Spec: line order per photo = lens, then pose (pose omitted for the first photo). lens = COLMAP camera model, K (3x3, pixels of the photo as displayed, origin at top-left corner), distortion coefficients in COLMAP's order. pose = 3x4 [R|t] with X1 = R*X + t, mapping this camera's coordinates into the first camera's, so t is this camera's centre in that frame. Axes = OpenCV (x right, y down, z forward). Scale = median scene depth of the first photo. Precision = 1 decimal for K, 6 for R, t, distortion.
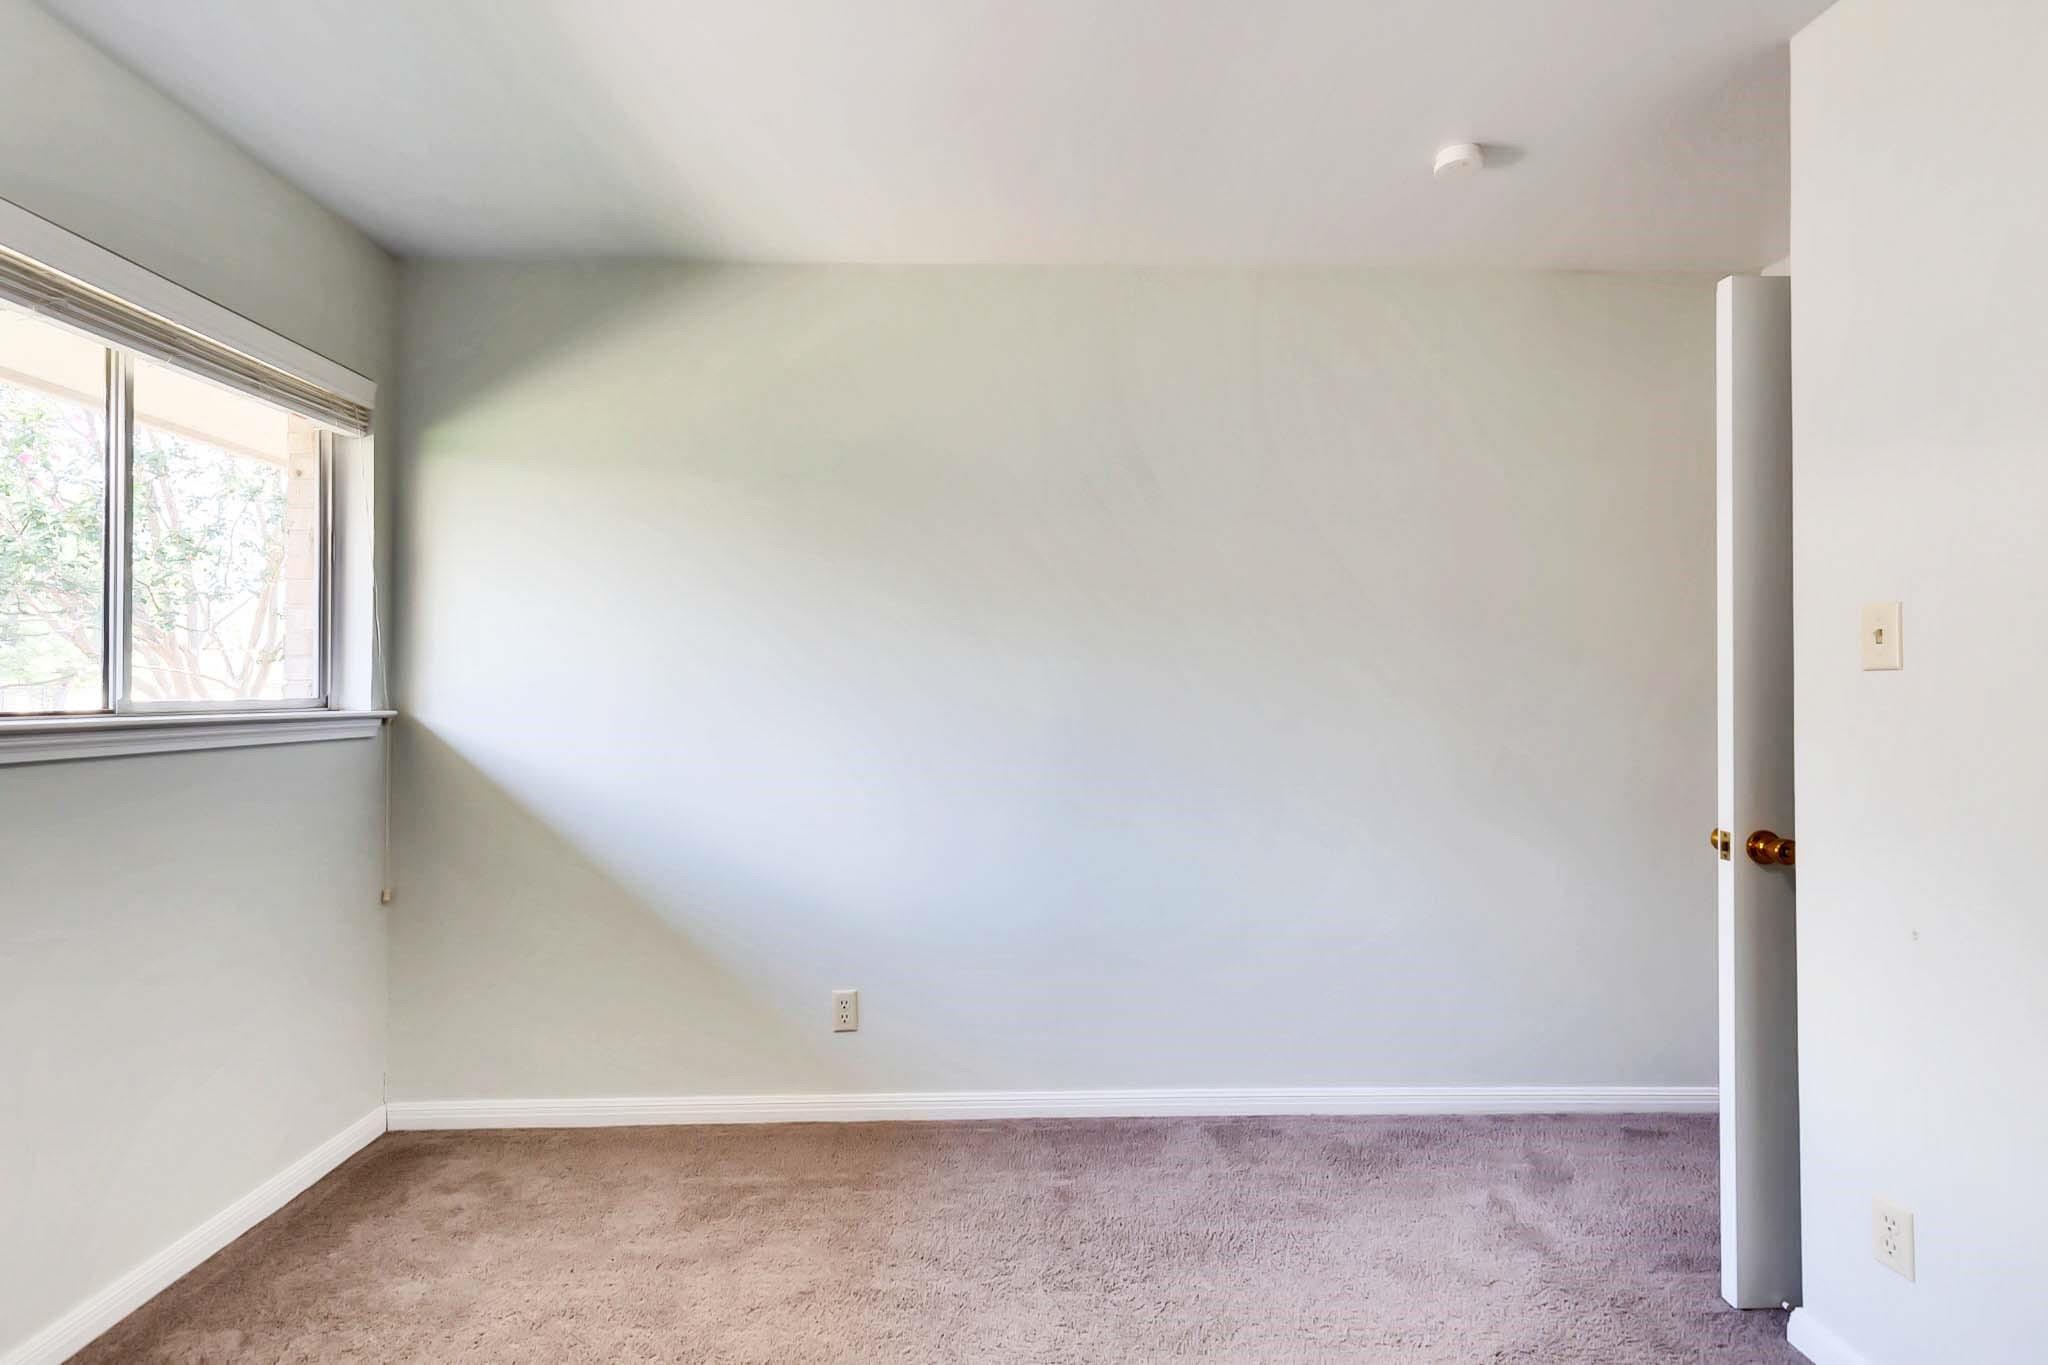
lens RADIAL K [[943.3, 0, 1028.2], [0, 943.3, 674.6], [0, 0, 1]] dist [0.002018, 0.000641]
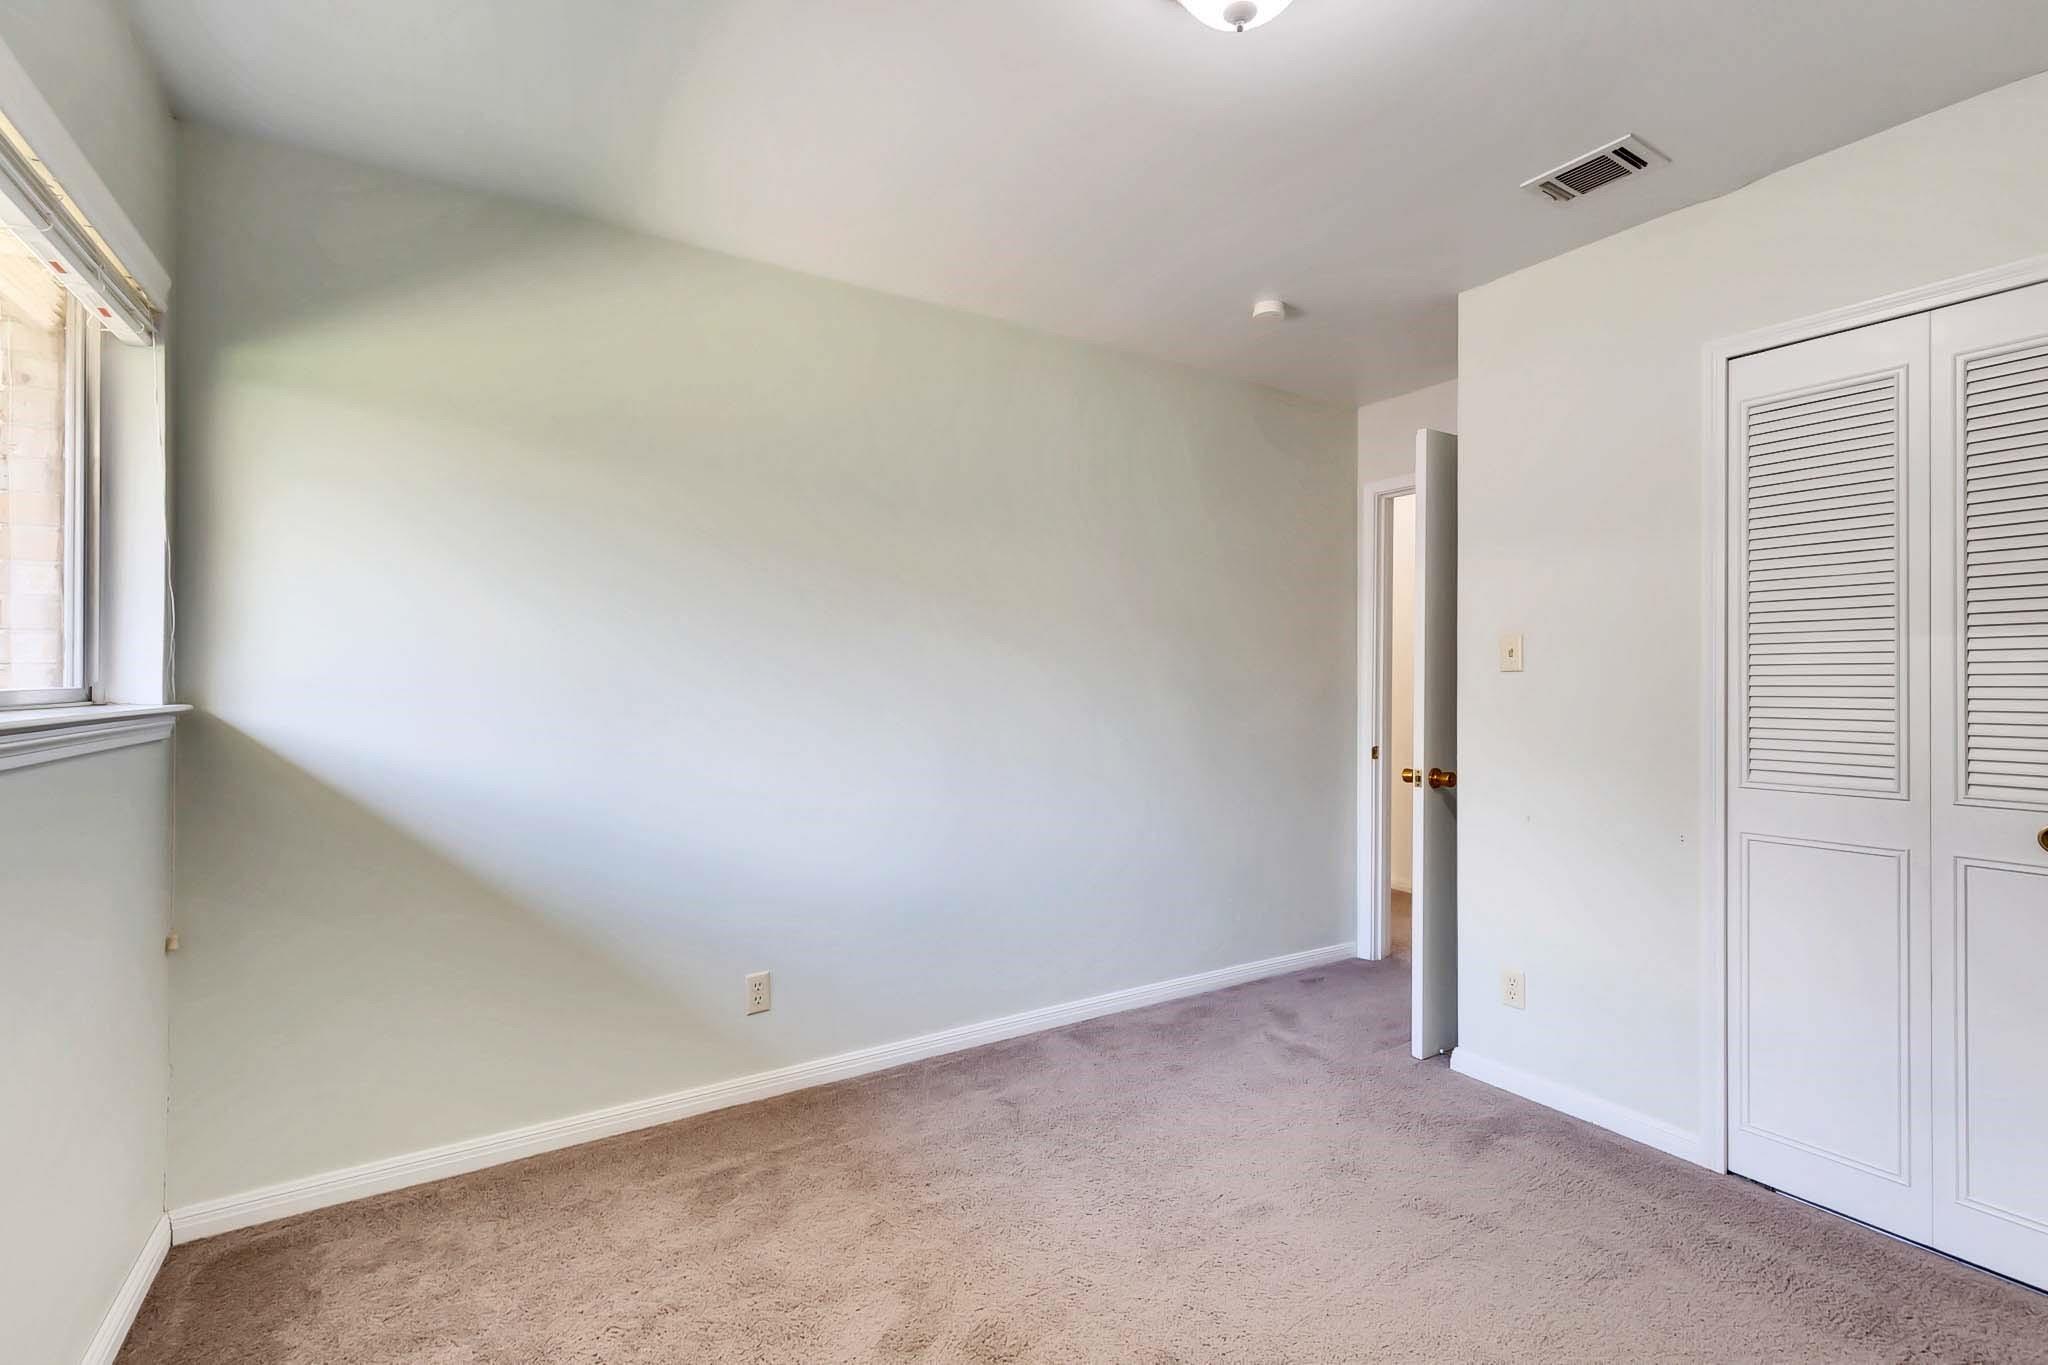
lens RADIAL K [[920.3, 0, 1031.1], [0, 920.3, 678.2], [0, 0, 1]] dist [0.002502, 0.000010]
pose [[0.856750, 0.006031, 0.515697, -0.498461], [-0.011280, 0.999912, 0.007045, 0.003482], [-0.515608, -0.011852, 0.856742, -0.009239]]
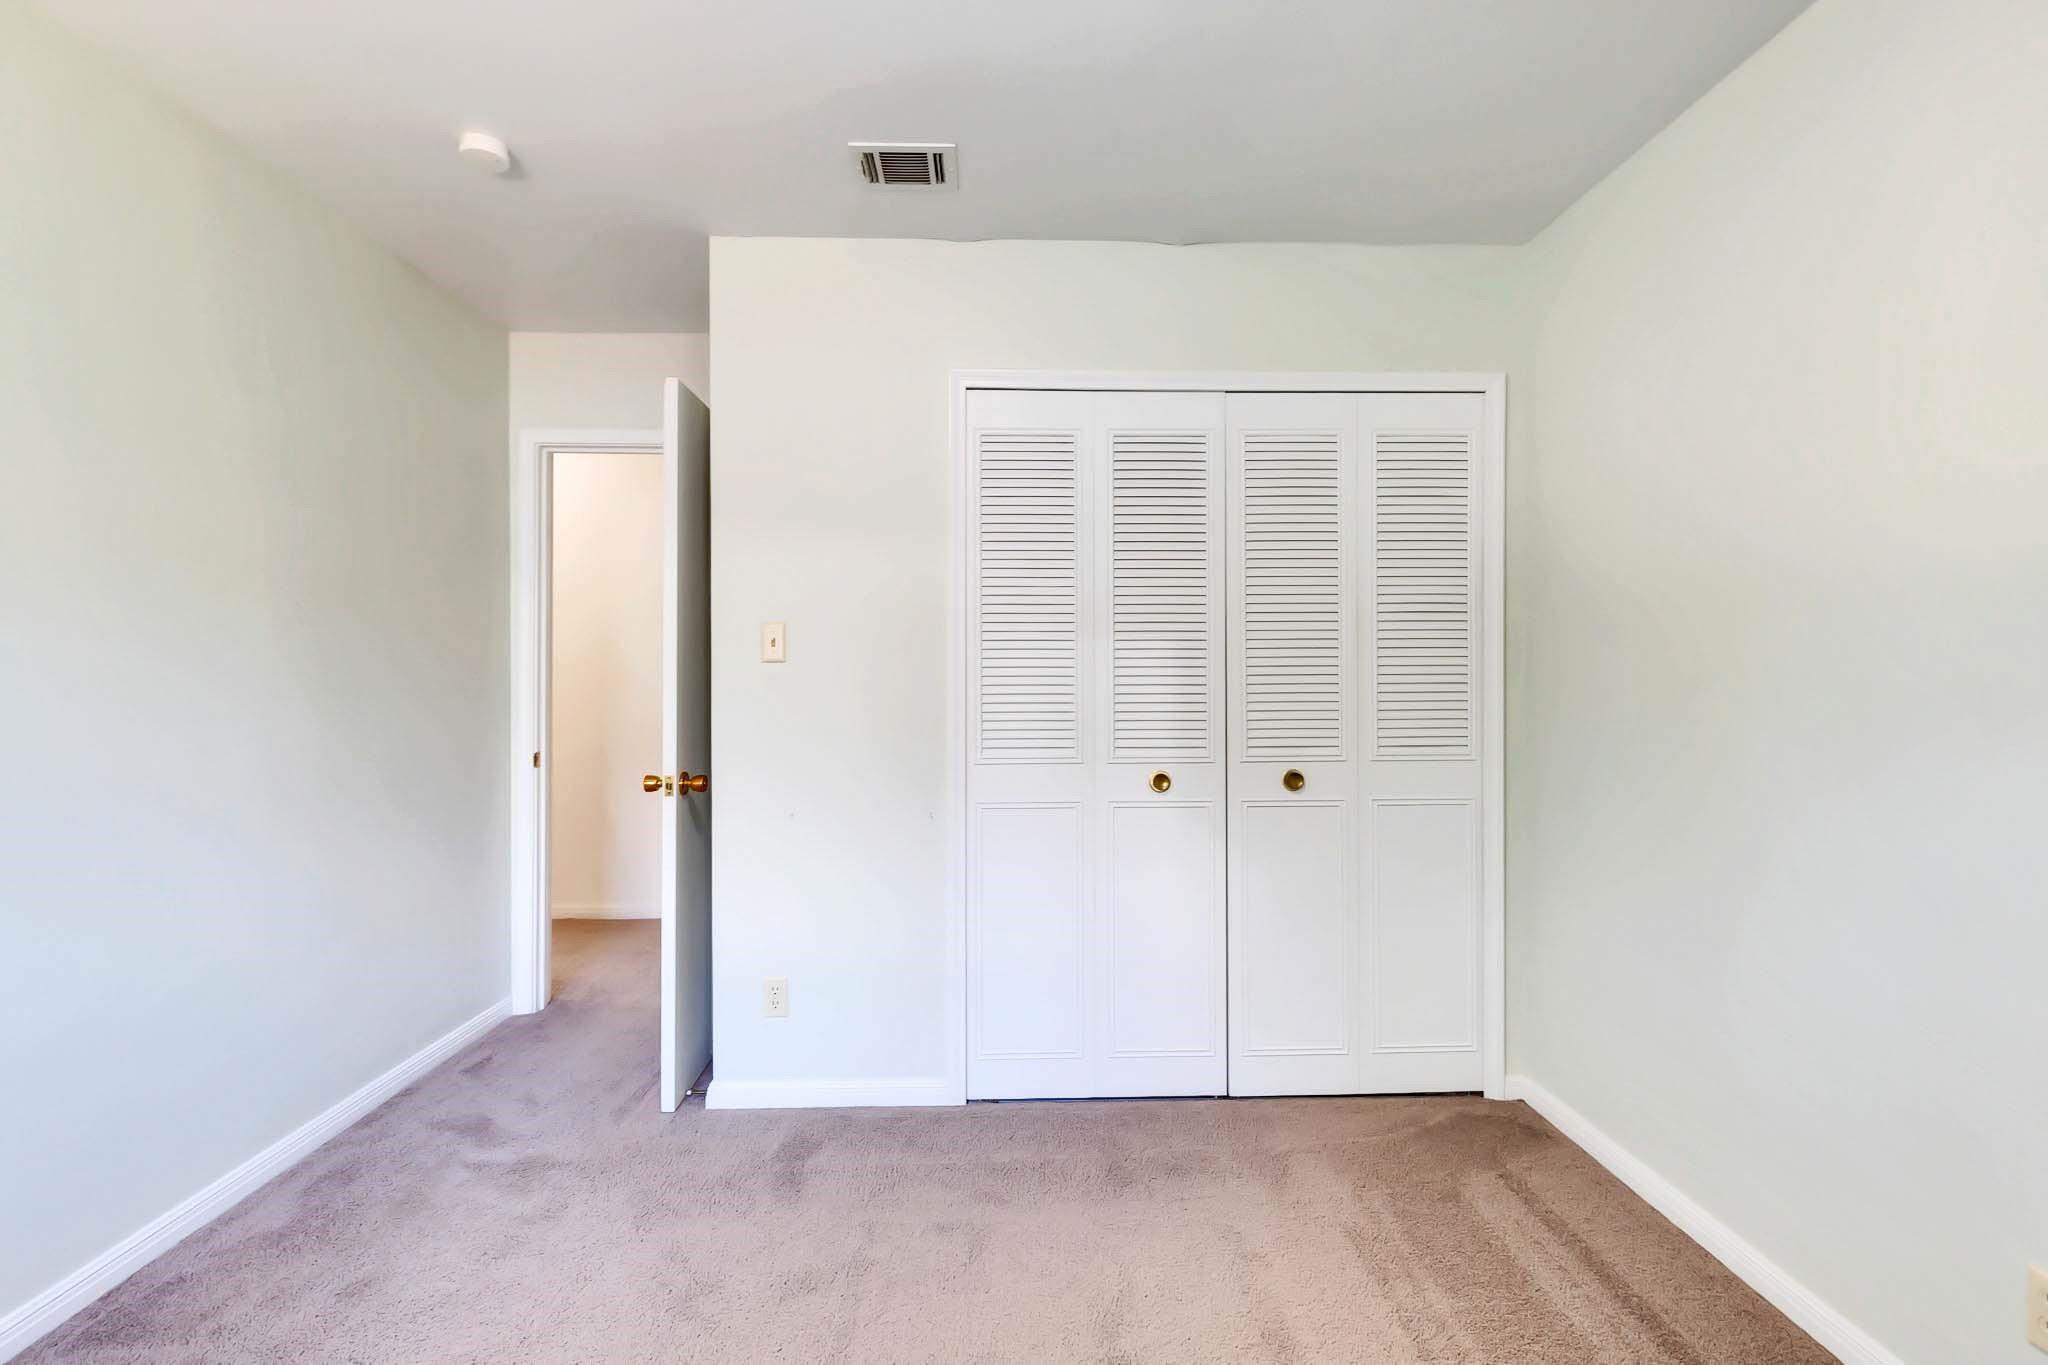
lens RADIAL K [[911.6, 0, 1023.0], [0, 911.6, 679.2], [0, 0, 1]] dist [0.002387, -0.000020]
pose [[-0.002130, -0.000873, 0.999997, -0.463690], [-0.013111, 0.999914, 0.000845, 0.012088], [-0.999912, -0.013109, -0.002141, 0.370330]]
